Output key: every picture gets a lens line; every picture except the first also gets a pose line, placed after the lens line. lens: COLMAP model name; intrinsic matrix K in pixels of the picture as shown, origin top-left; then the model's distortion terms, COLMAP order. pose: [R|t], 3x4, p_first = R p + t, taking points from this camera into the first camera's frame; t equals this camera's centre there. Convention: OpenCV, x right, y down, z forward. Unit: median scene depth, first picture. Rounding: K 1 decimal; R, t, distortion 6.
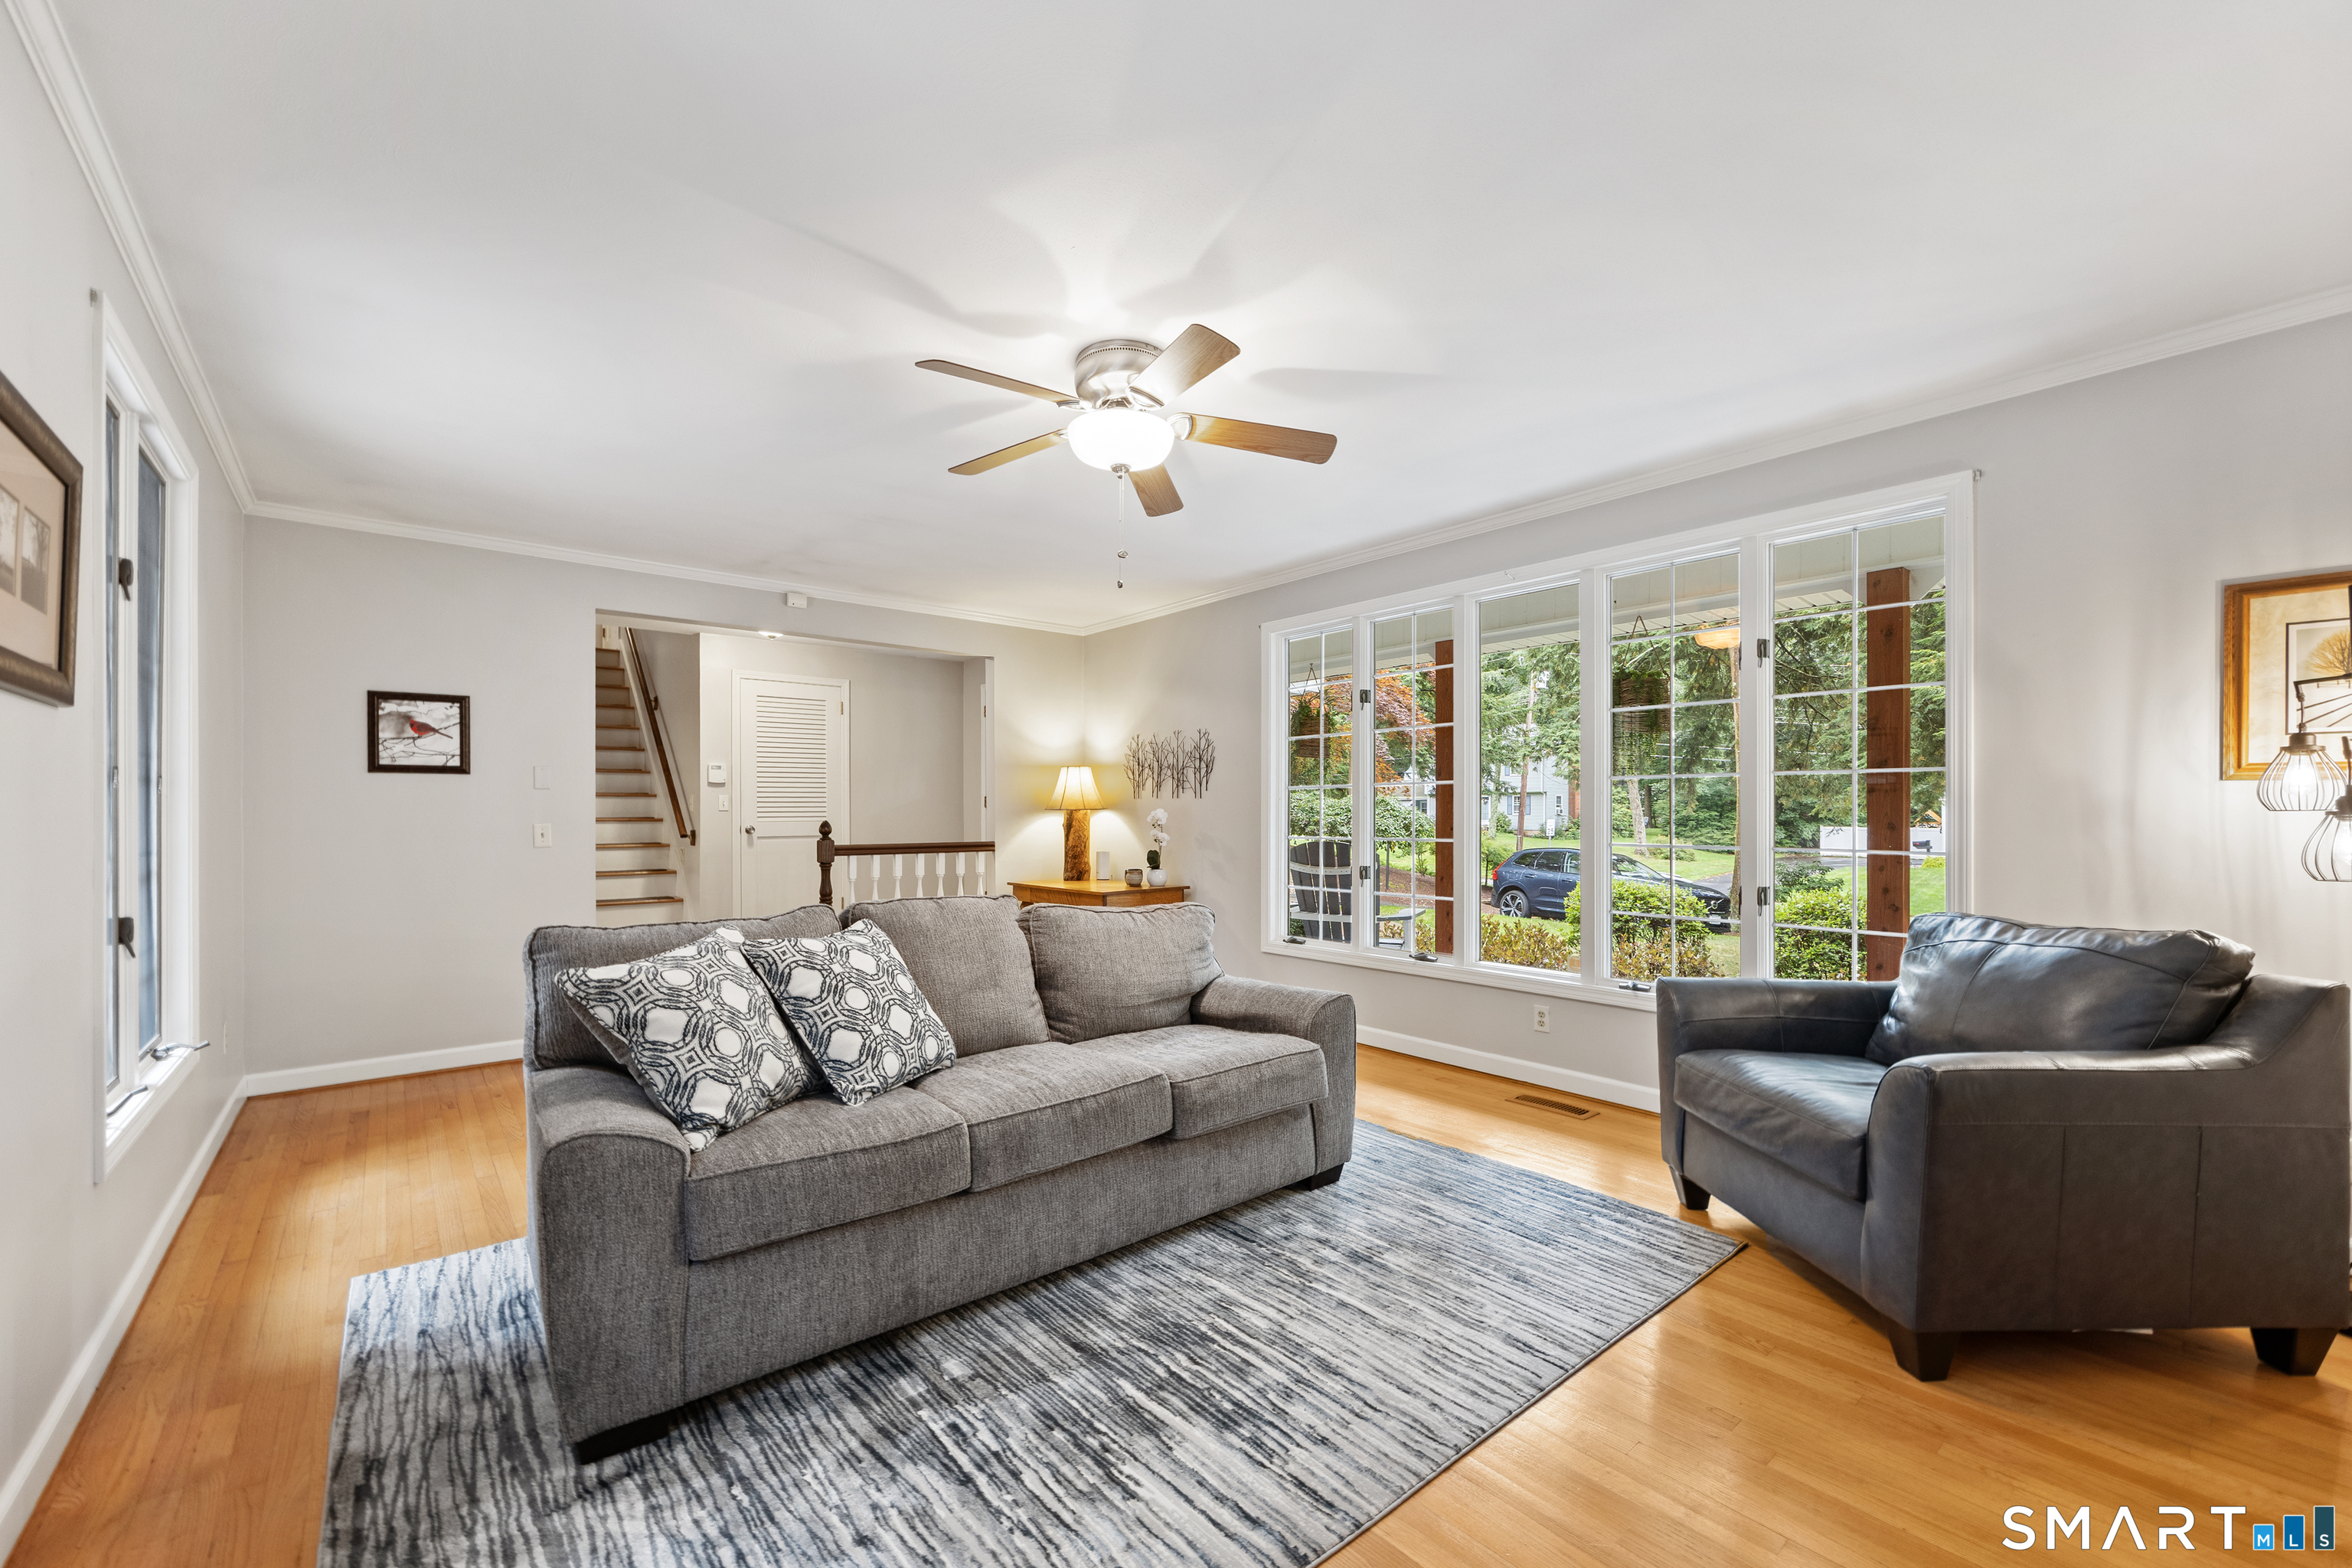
lens RADIAL K [[943.1, 0, 1173.2], [0, 943.1, 826.6], [0, 0, 1]] dist [-0.000672, -0.000081]
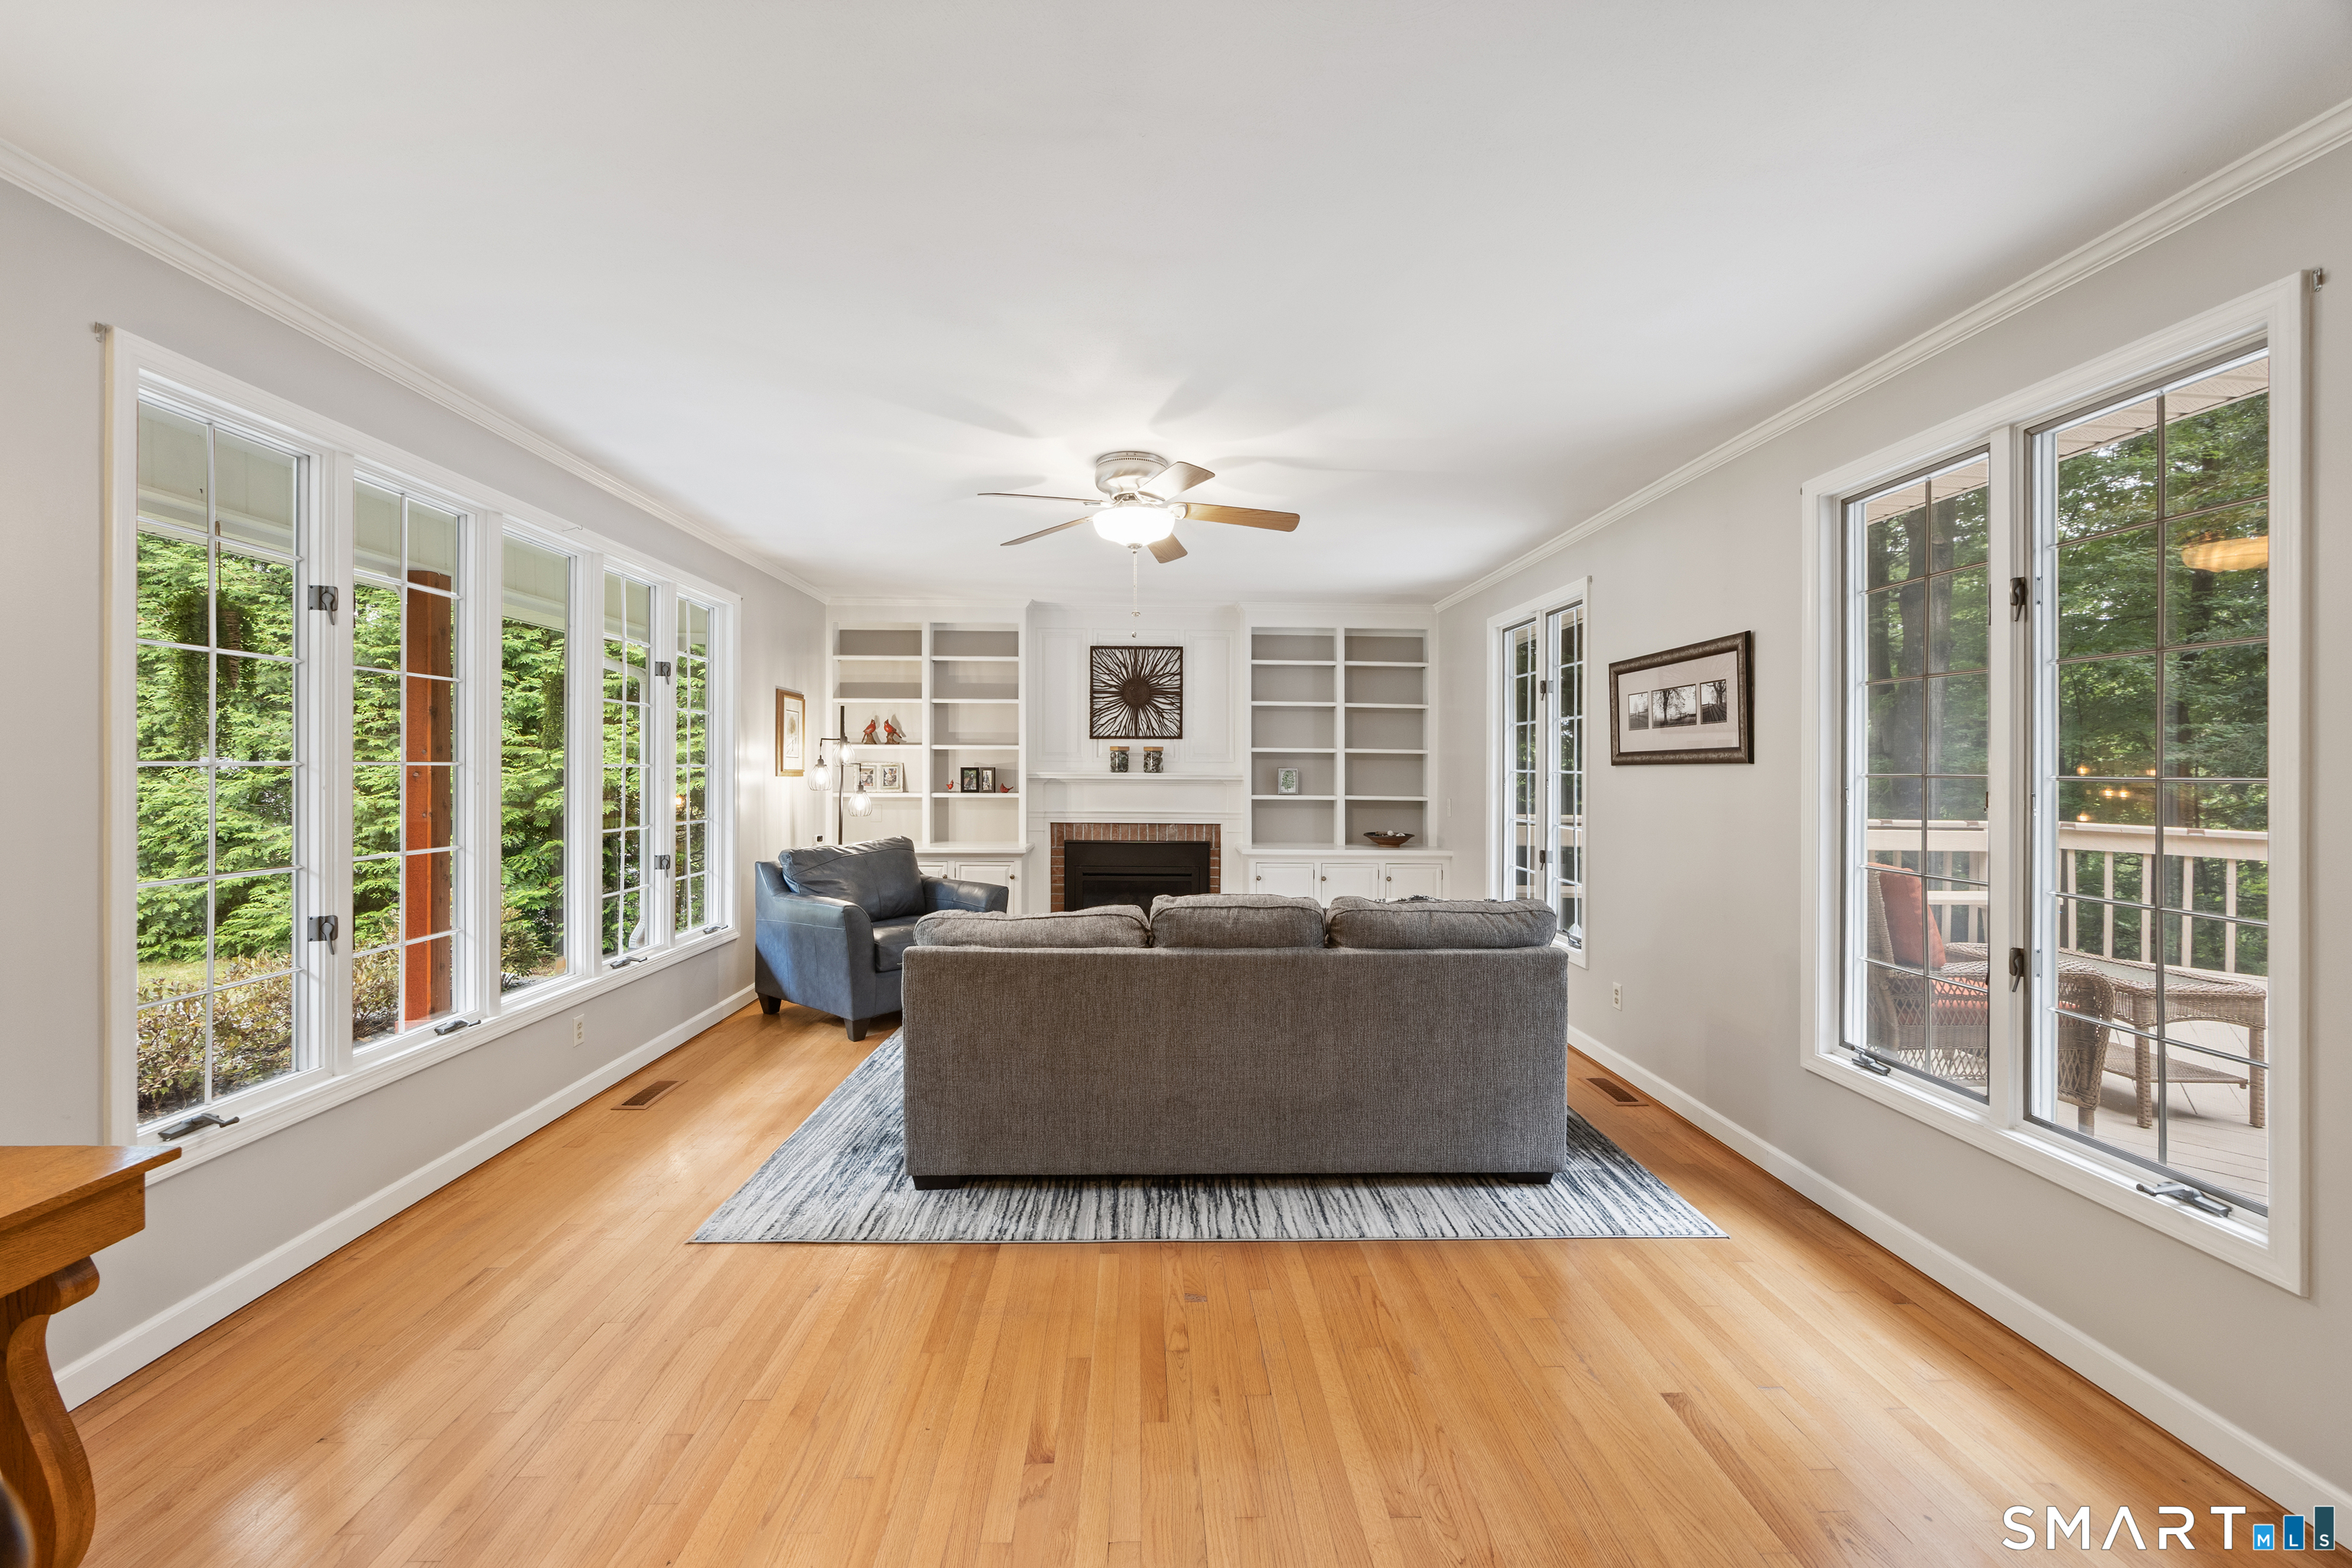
lens RADIAL K [[924.4, 0, 1182.0], [0, 924.4, 771.2], [0, 0, 1]] dist [-0.001116, 0.000273]
pose [[-0.792356, -0.007302, 0.610015, -1.109355], [0.000553, 0.999919, 0.012688, -0.101727], [-0.610059, 0.010390, -0.792288, 2.466398]]
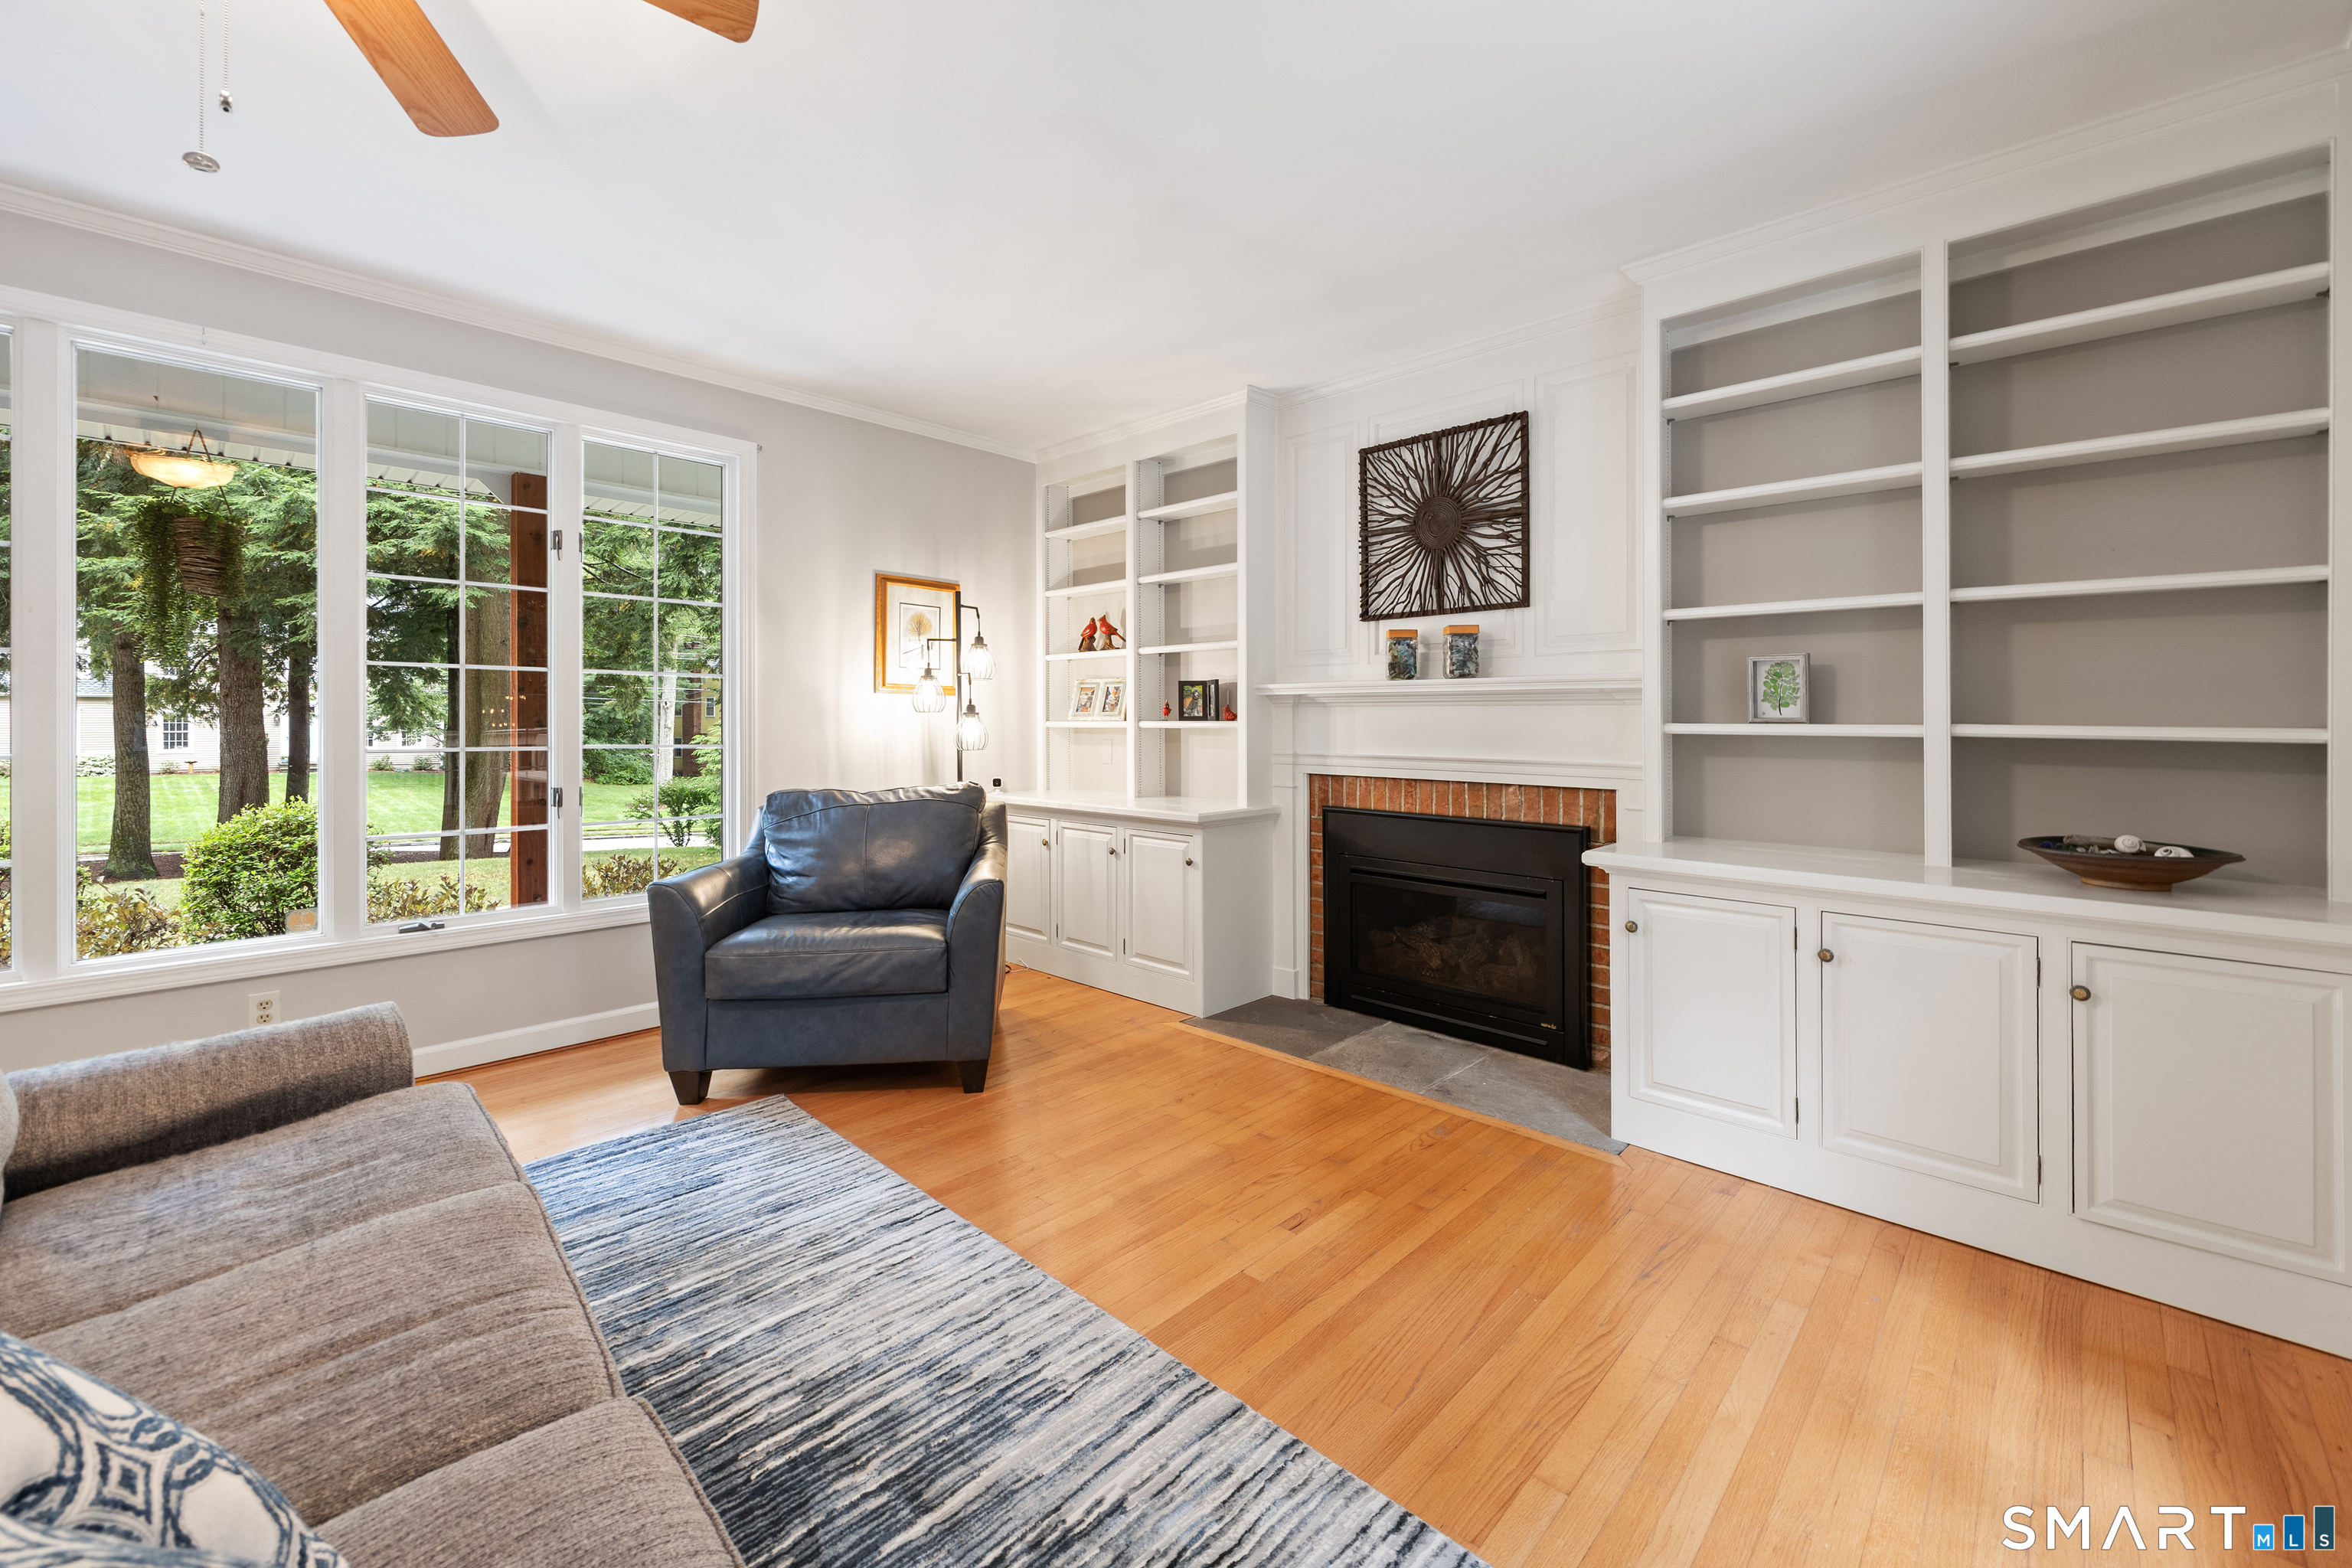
lens RADIAL K [[956.8, 0, 1183.1], [0, 956.8, 719.8], [0, 0, 1]] dist [-0.001123, -0.000089]
pose [[-0.116985, -0.001994, 0.993132, -0.677239], [0.011232, 0.999931, 0.003331, -0.003548], [-0.993070, 0.011544, -0.116954, 0.771199]]
